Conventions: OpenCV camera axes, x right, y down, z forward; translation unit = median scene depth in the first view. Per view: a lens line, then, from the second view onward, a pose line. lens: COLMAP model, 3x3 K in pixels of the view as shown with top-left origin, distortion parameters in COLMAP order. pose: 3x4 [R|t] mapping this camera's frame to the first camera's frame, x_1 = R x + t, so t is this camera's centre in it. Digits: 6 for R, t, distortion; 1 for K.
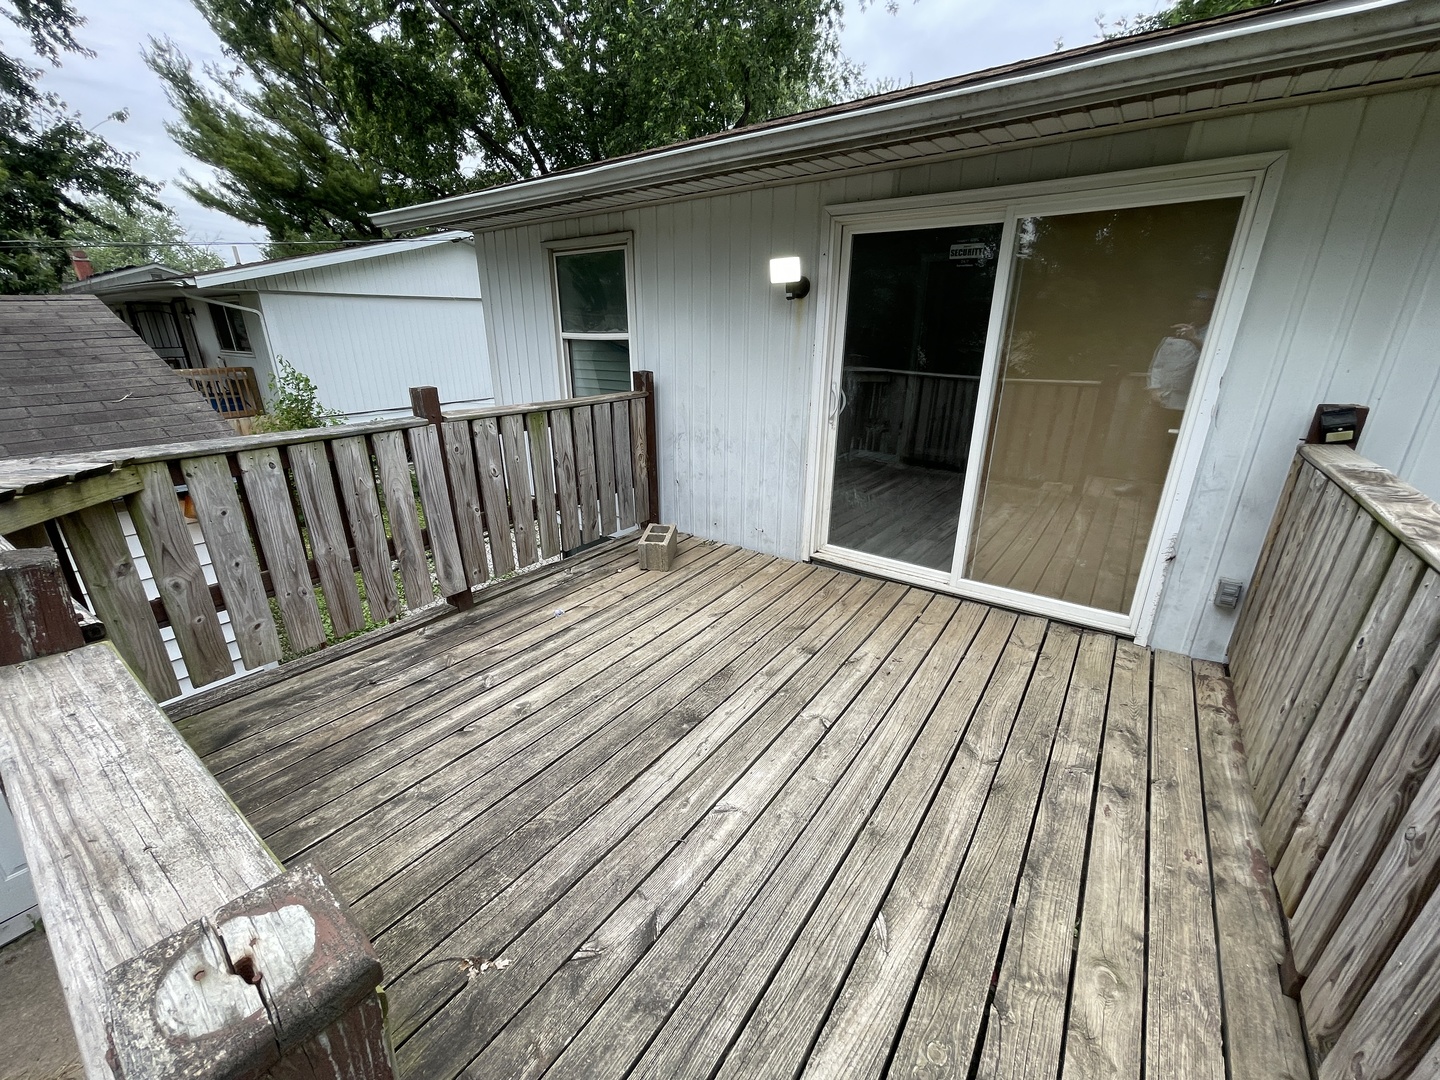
lens RADIAL K [[581.4, 0, 718.0], [0, 581.4, 542.7], [0, 0, 1]] dist [-0.002586, -0.000425]
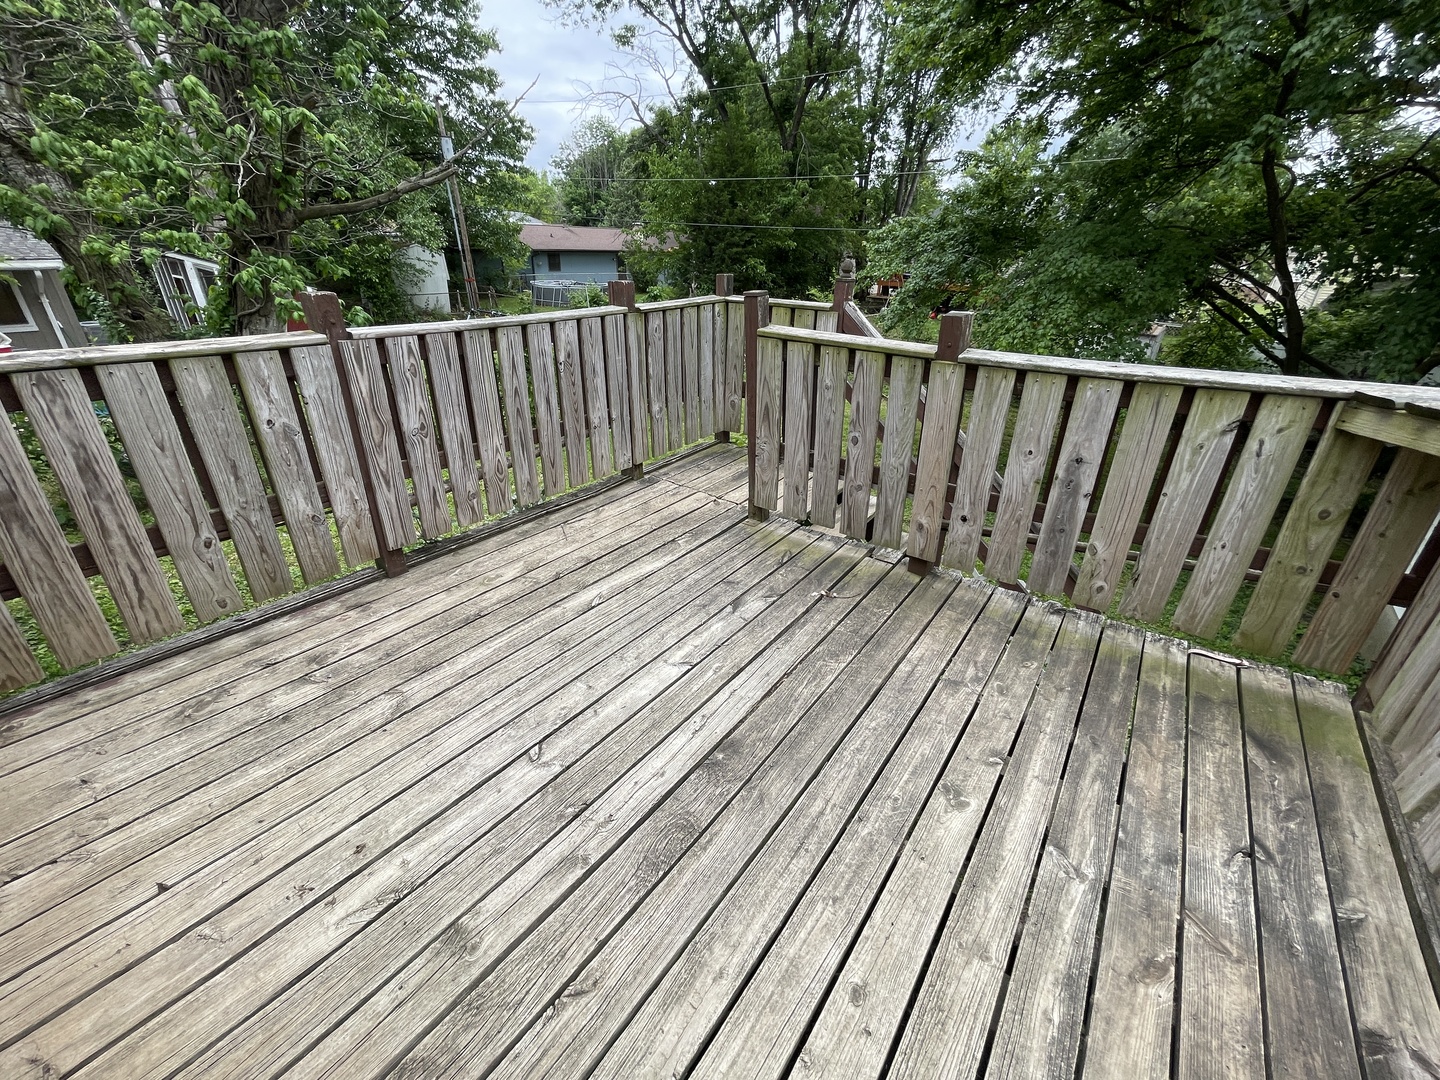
lens RADIAL K [[581.4, 0, 721.5], [0, 581.4, 531.2], [0, 0, 1]] dist [-0.002586, -0.000425]
pose [[-0.999351, -0.035106, 0.008023, -0.055092], [-0.018385, 0.688939, 0.724586, -0.461485], [-0.030965, 0.723969, -0.689137, 1.350553]]
